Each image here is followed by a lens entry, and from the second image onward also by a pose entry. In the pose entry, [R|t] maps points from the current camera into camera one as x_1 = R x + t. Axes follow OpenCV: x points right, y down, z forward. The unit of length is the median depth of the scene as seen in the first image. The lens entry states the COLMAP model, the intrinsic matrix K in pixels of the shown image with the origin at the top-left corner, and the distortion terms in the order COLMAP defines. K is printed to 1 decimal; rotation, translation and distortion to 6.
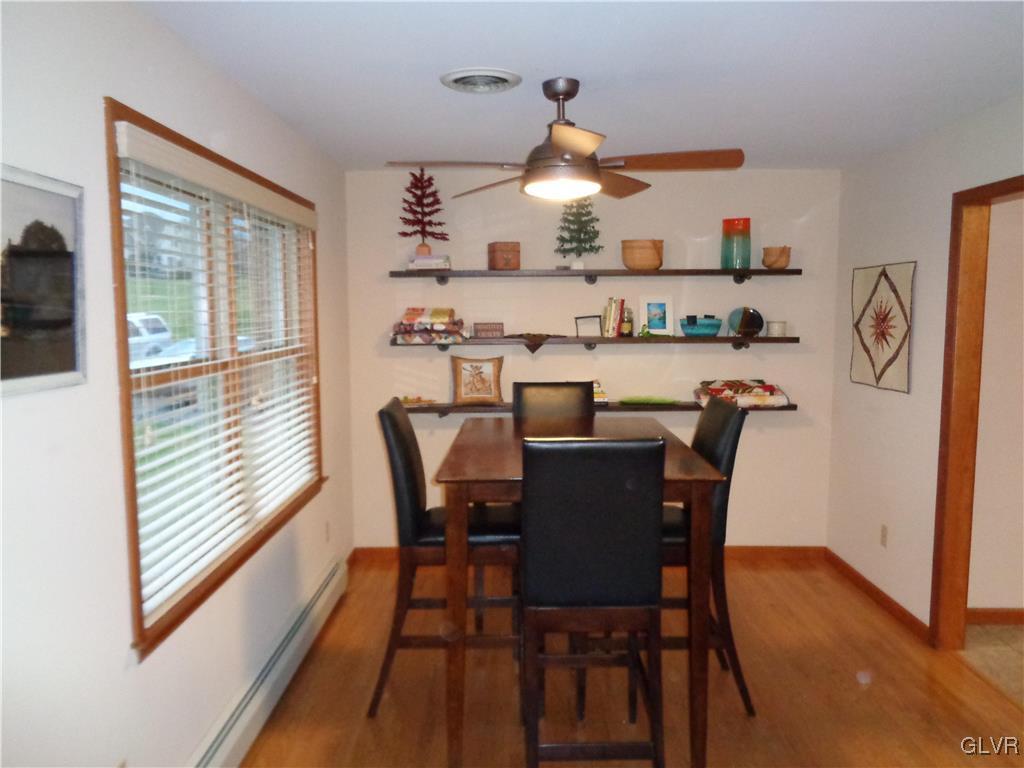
lens RADIAL K [[780.1, 0, 513.8], [0, 780.1, 379.2], [0, 0, 1]] dist [0.005333, 0.006057]
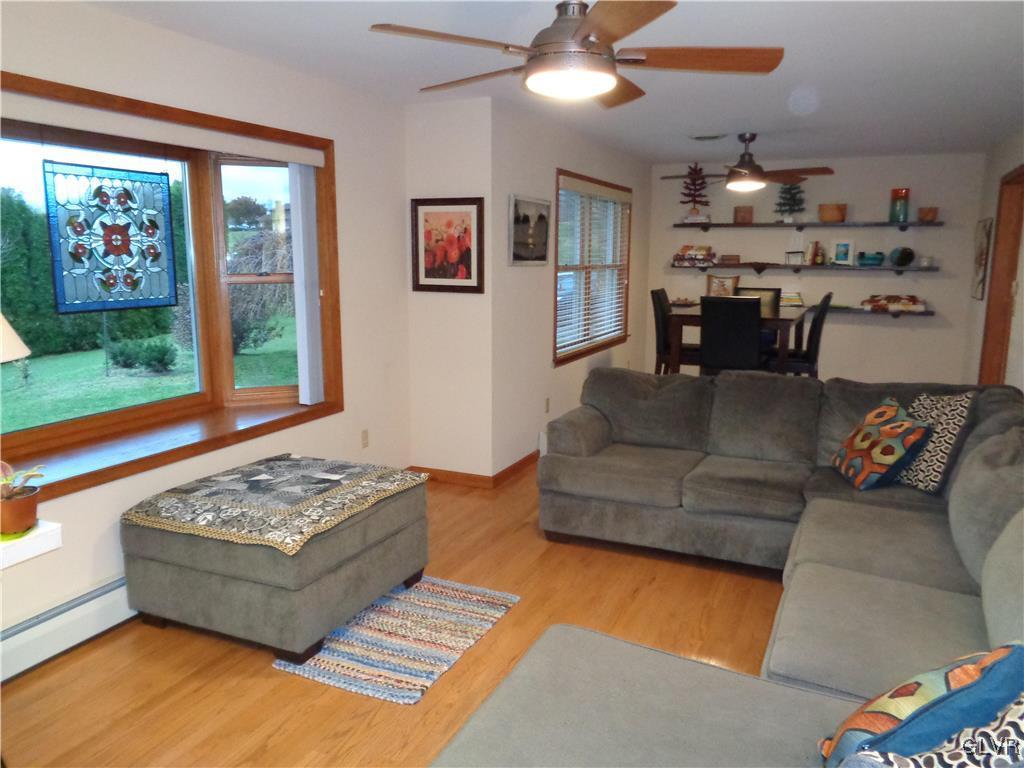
lens RADIAL K [[780.1, 0, 513.7], [0, 780.1, 379.9], [0, 0, 1]] dist [0.005333, 0.006057]
pose [[0.914990, 0.077524, -0.395959, 0.227402], [-0.049824, 0.995566, 0.079786, 0.084708], [0.400389, -0.053275, 0.914795, -0.739561]]
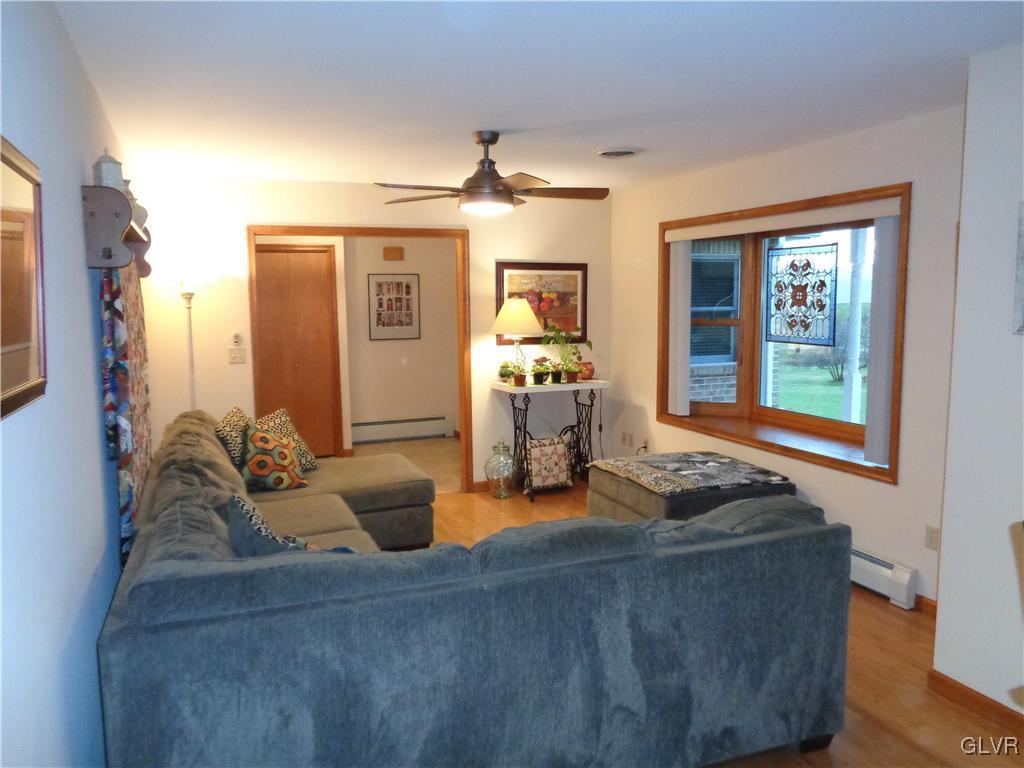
lens RADIAL K [[780.1, 0, 513.8], [0, 780.1, 379.1], [0, 0, 1]] dist [0.005333, 0.006057]
pose [[-0.923929, 0.046440, -0.379734, 0.359133], [-0.031363, 0.980069, 0.196167, -0.057015], [0.381276, 0.193154, -0.904058, 0.654427]]
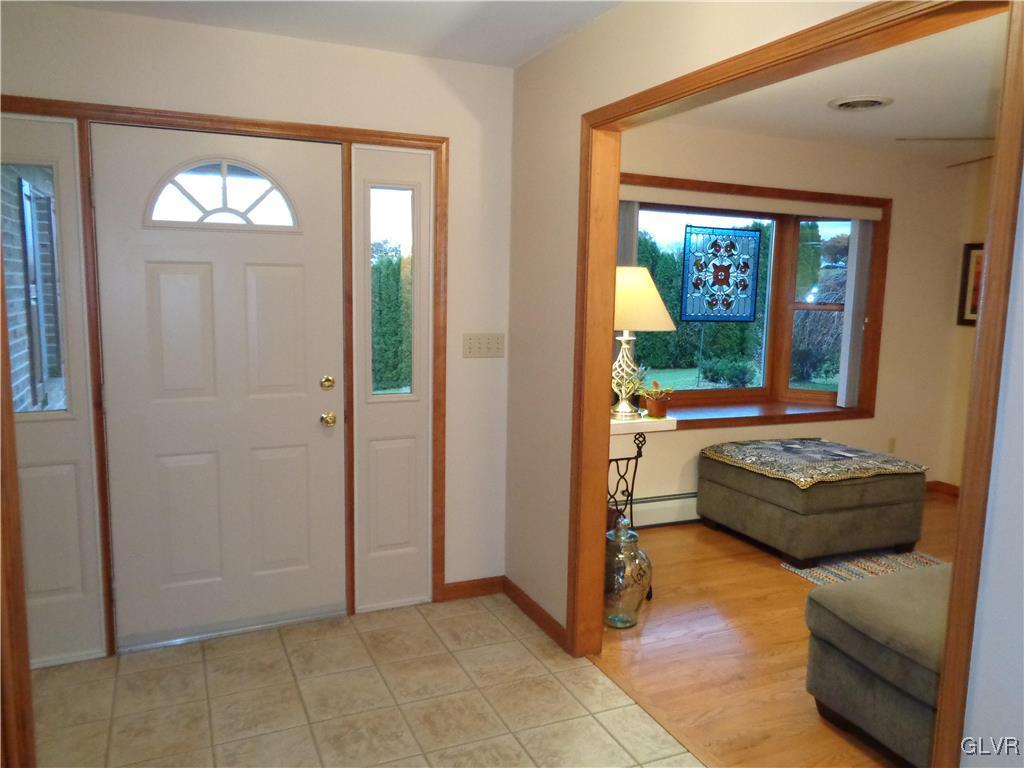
lens RADIAL K [[780.1, 0, 514.4], [0, 780.1, 373.8], [0, 0, 1]] dist [0.005333, 0.006057]
pose [[0.422832, 0.132573, -0.896458, 0.475897], [-0.121444, 0.988608, 0.088919, 0.106593], [0.898034, 0.071271, 0.434115, -0.947696]]
